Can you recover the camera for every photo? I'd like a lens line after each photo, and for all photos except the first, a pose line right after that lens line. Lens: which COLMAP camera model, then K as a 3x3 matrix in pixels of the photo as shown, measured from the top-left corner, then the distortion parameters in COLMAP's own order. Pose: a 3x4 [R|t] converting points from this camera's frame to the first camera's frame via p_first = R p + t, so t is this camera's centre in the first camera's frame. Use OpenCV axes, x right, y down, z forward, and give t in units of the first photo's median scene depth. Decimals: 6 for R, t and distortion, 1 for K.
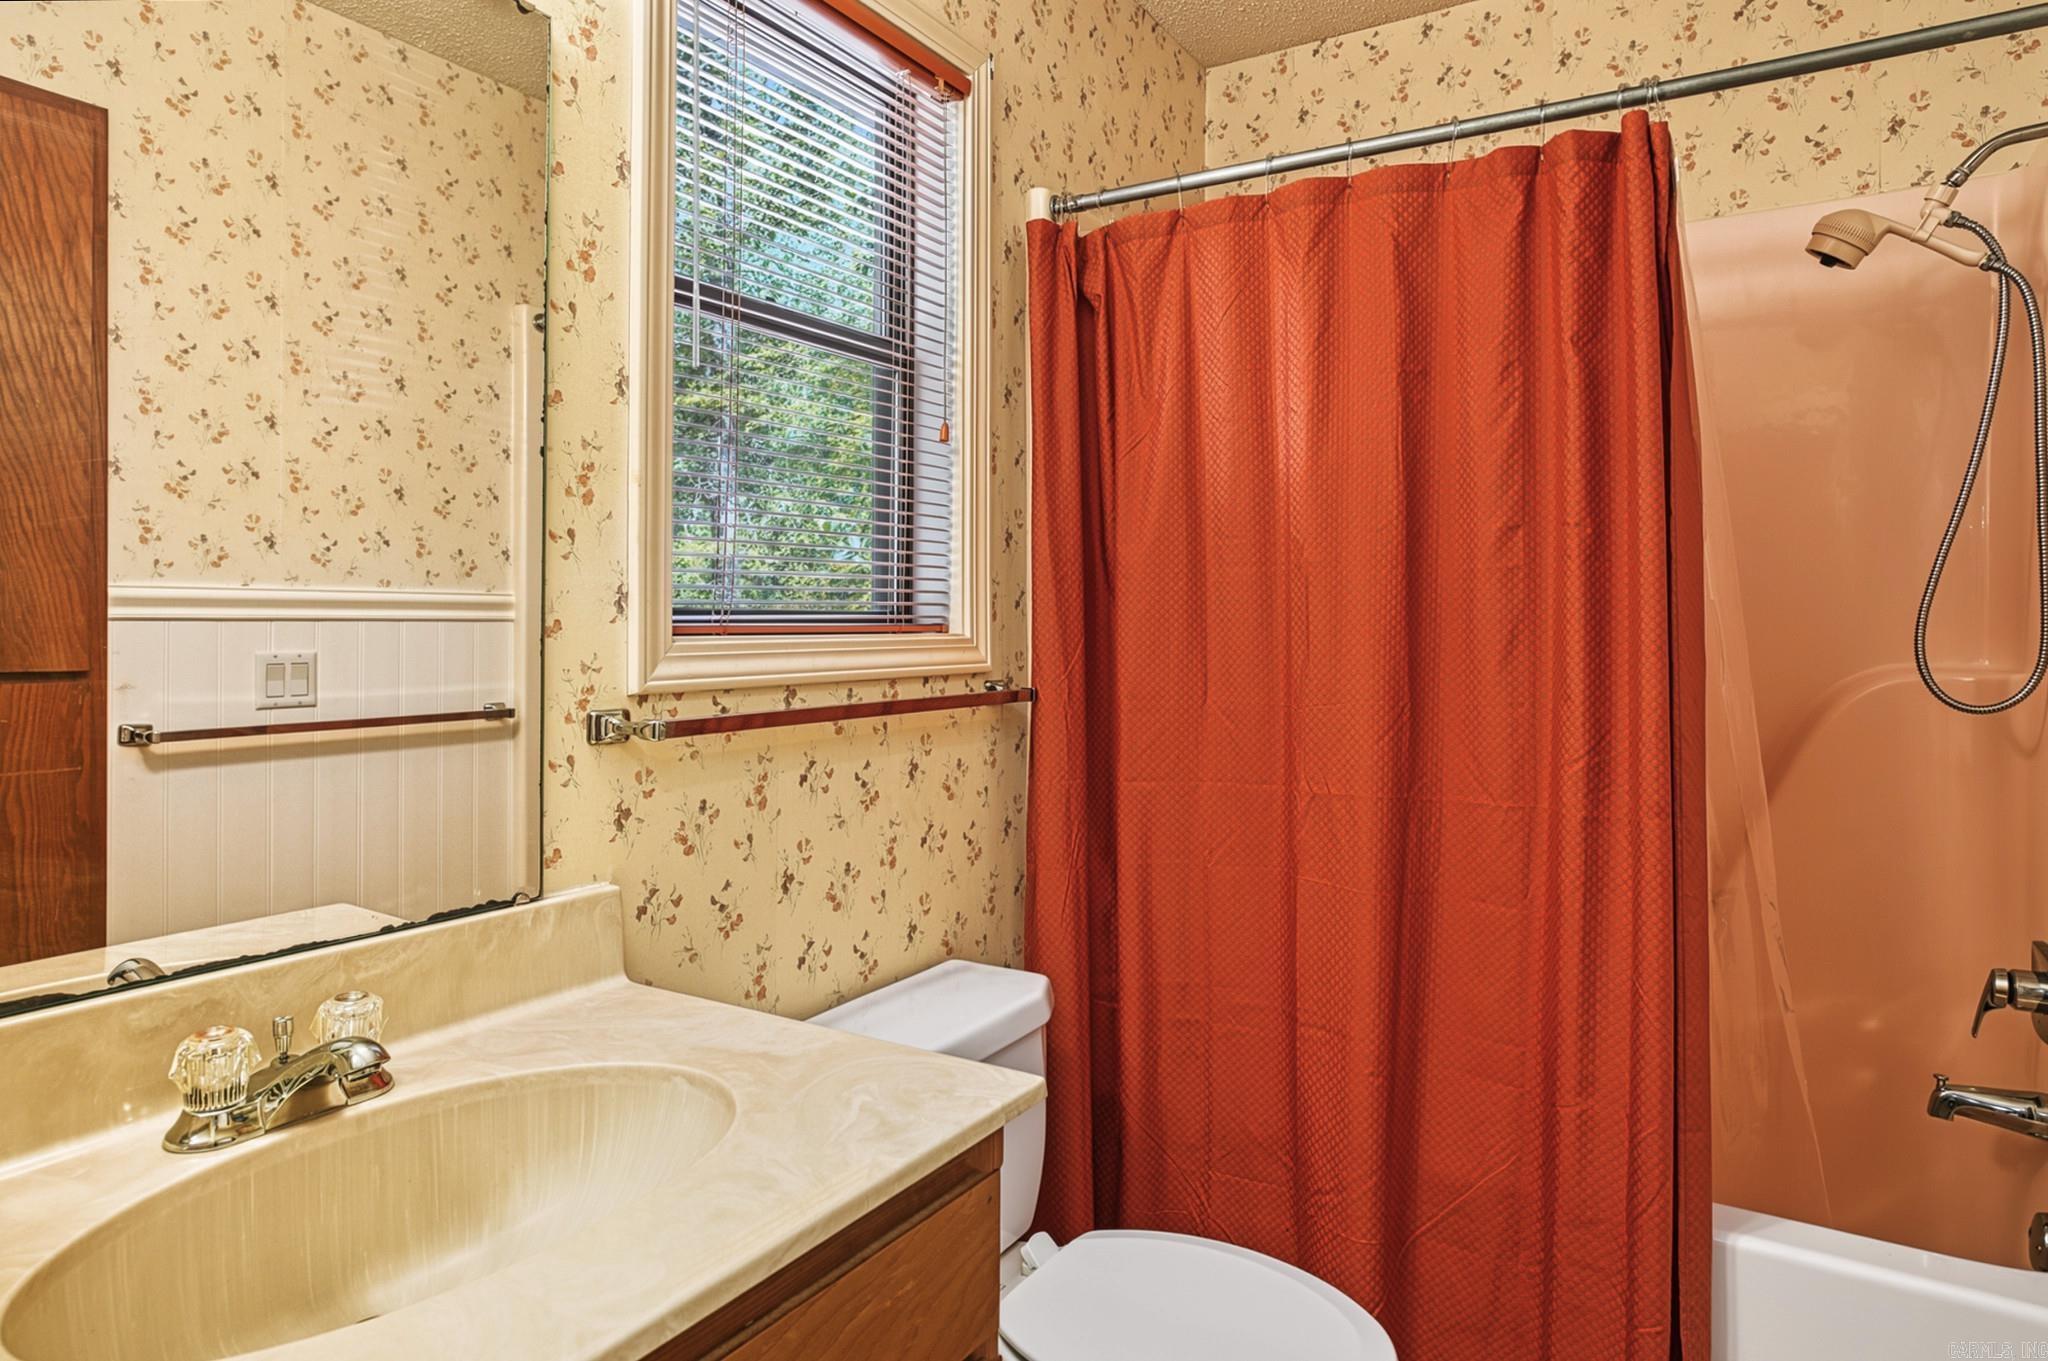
lens RADIAL K [[1168.0, 0, 1024.1], [0, 1168.0, 647.9], [0, 0, 1]] dist [-0.040142, 0.027722]
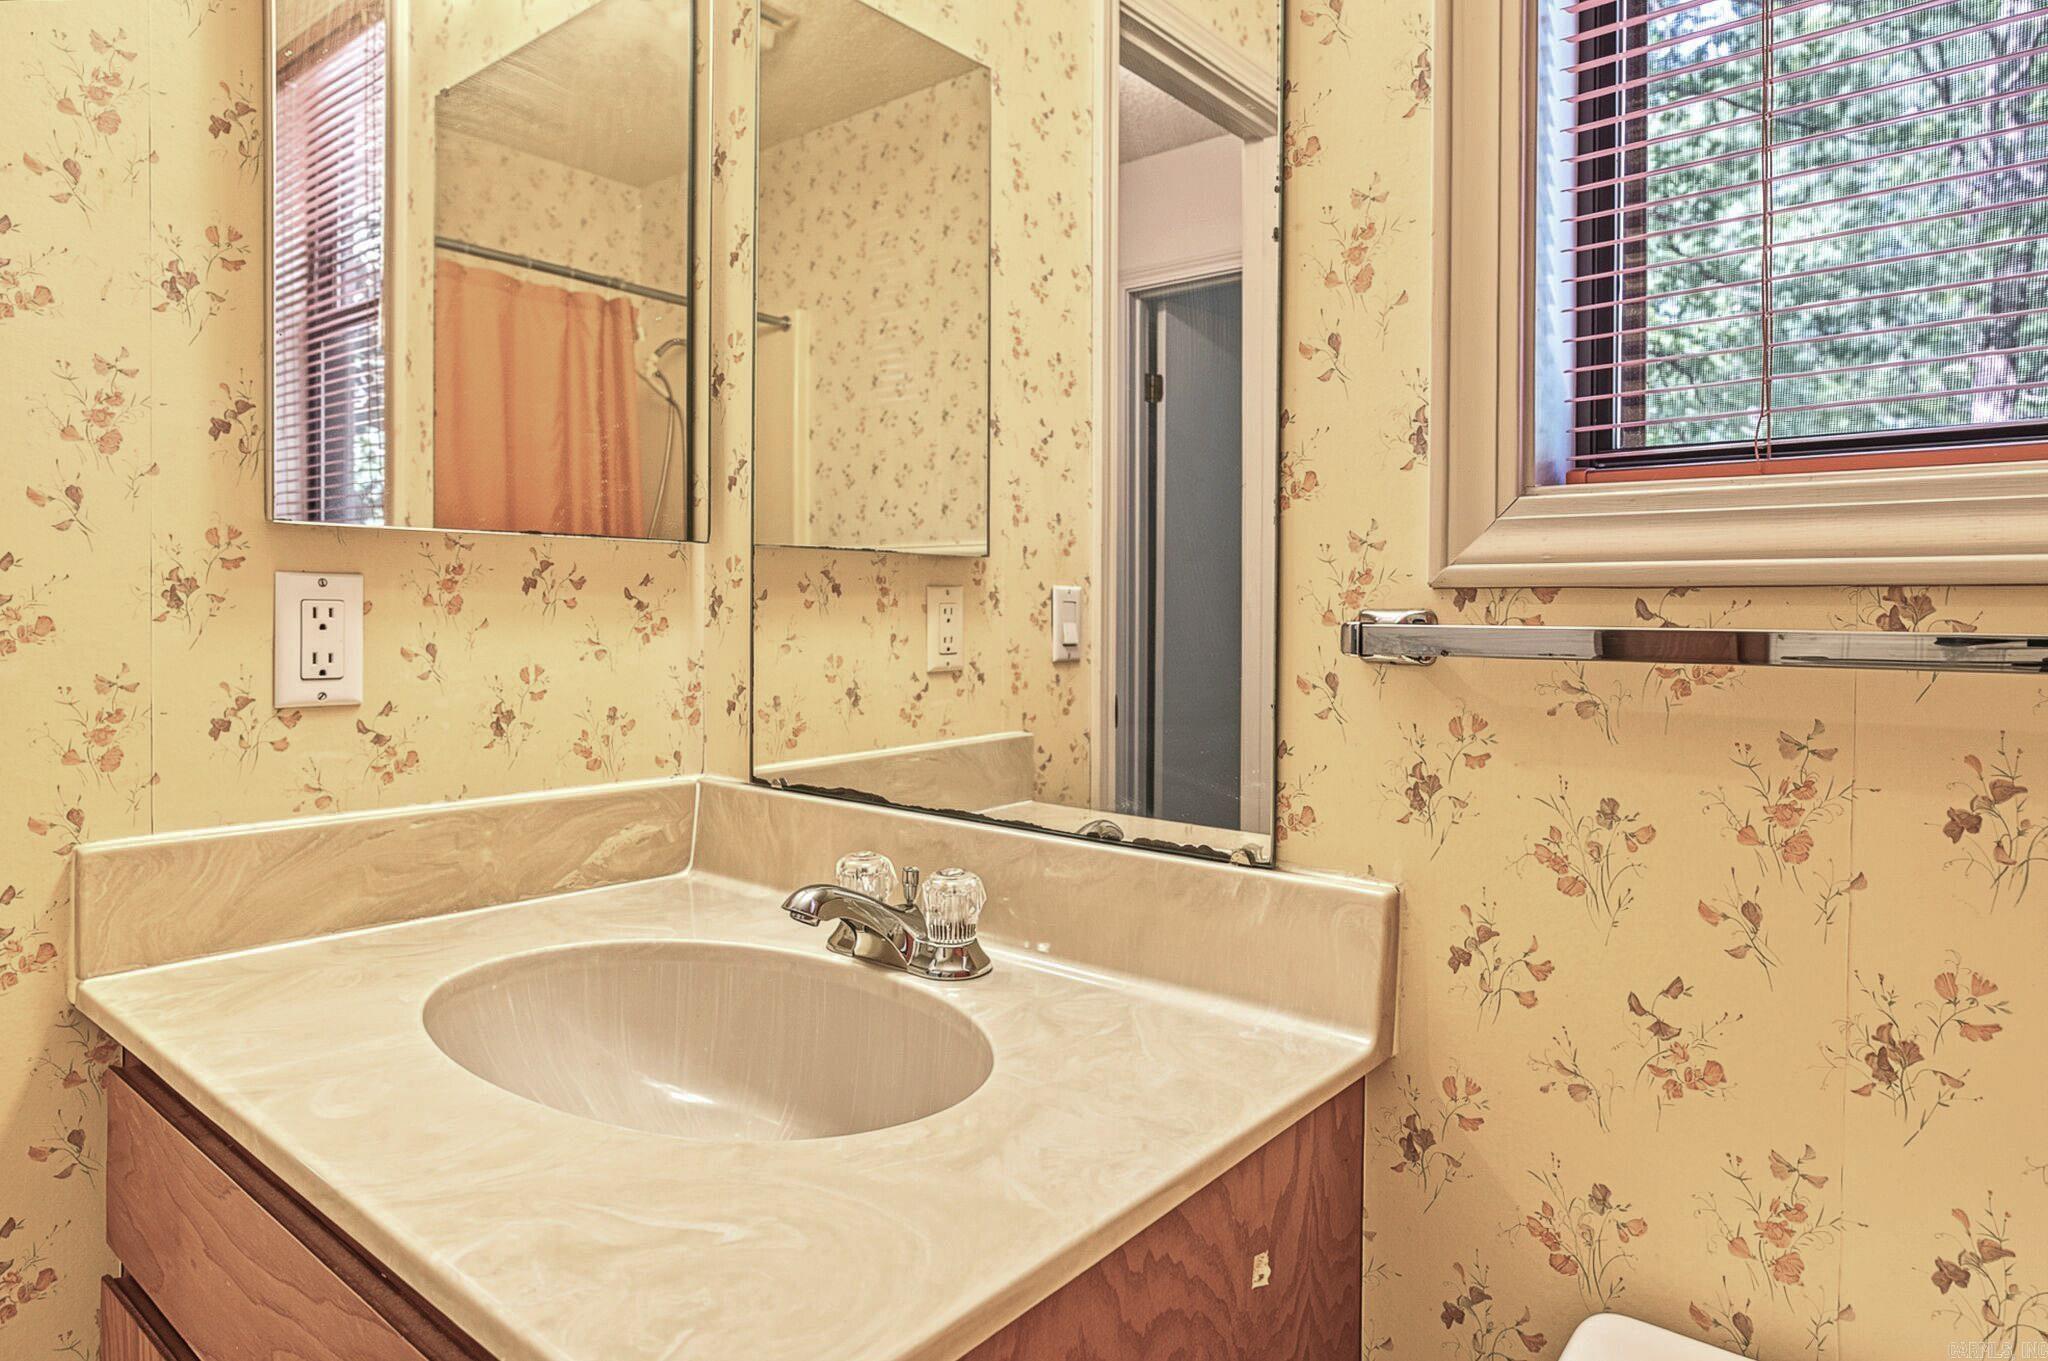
lens RADIAL K [[1168.0, 0, 1024.1], [0, 1168.0, 647.9], [0, 0, 1]] dist [-0.040142, 0.027722]
pose [[-0.124660, 0.020332, -0.991991, 0.301176], [-0.028370, 0.999308, 0.024047, 0.067542], [0.991794, 0.031140, -0.123997, 0.921213]]
